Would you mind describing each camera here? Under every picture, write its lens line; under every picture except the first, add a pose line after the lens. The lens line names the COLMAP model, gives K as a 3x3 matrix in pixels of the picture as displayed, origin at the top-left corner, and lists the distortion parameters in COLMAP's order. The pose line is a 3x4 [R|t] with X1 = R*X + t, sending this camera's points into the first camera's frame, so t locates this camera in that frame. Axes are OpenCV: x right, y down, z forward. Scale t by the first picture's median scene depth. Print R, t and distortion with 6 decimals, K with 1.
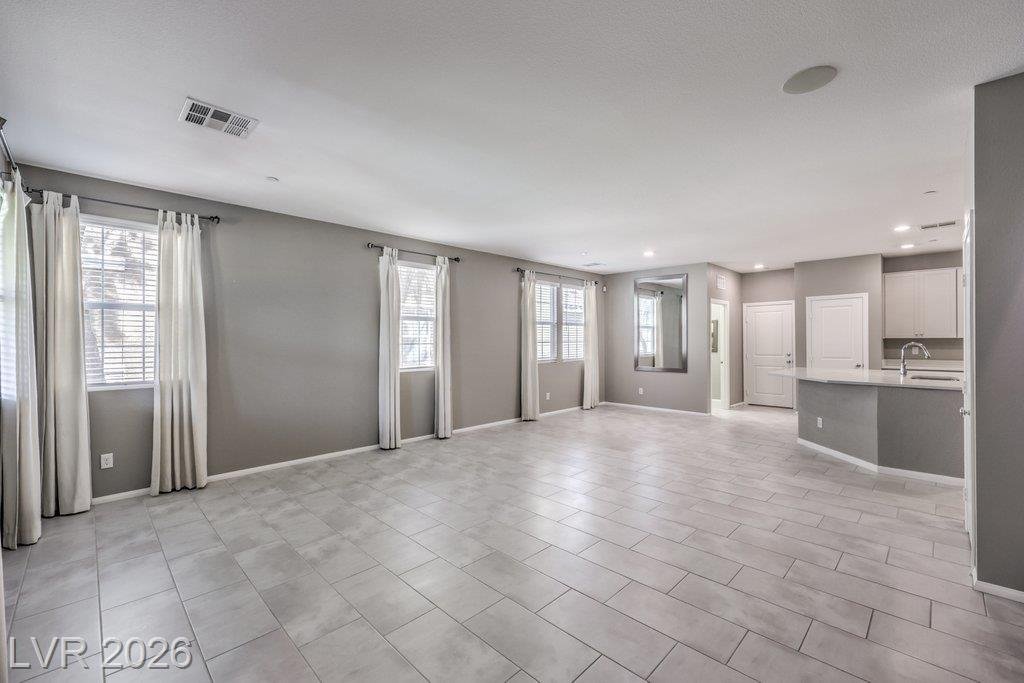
lens RADIAL K [[425.6, 0, 525.6], [0, 425.6, 340.1], [0, 0, 1]] dist [-0.002717, -0.000133]
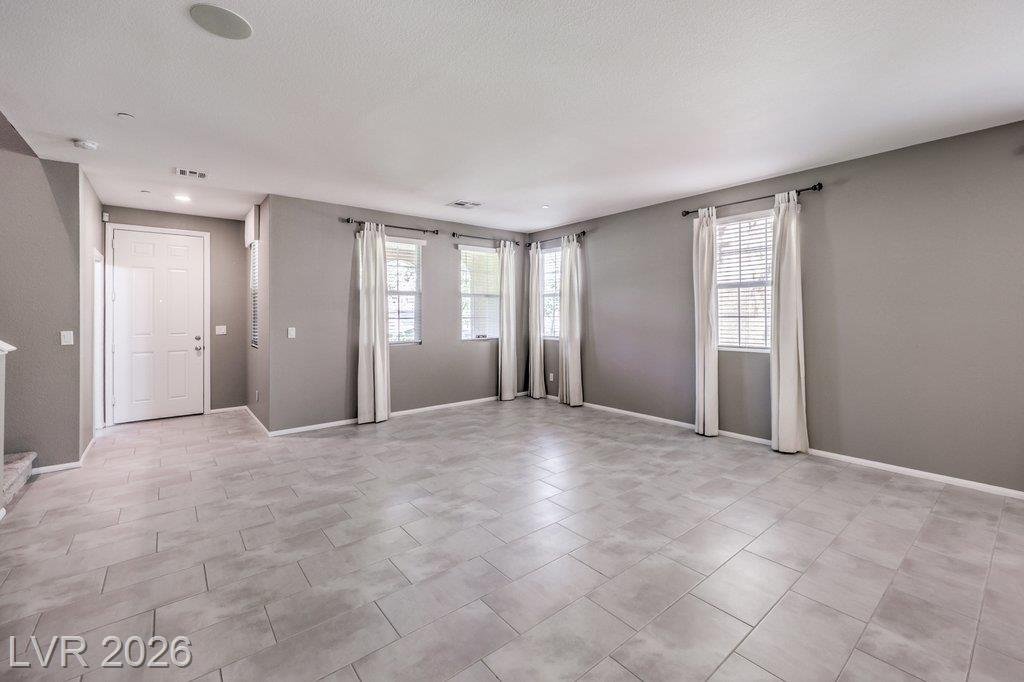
lens RADIAL K [[429.8, 0, 516.0], [0, 429.8, 312.4], [0, 0, 1]] dist [0.001391, 0.000089]
pose [[-0.115956, 0.000008, -0.993254, 0.636898], [0.005873, 0.999983, -0.000678, -0.001688], [0.993237, -0.005912, -0.115954, 0.732685]]
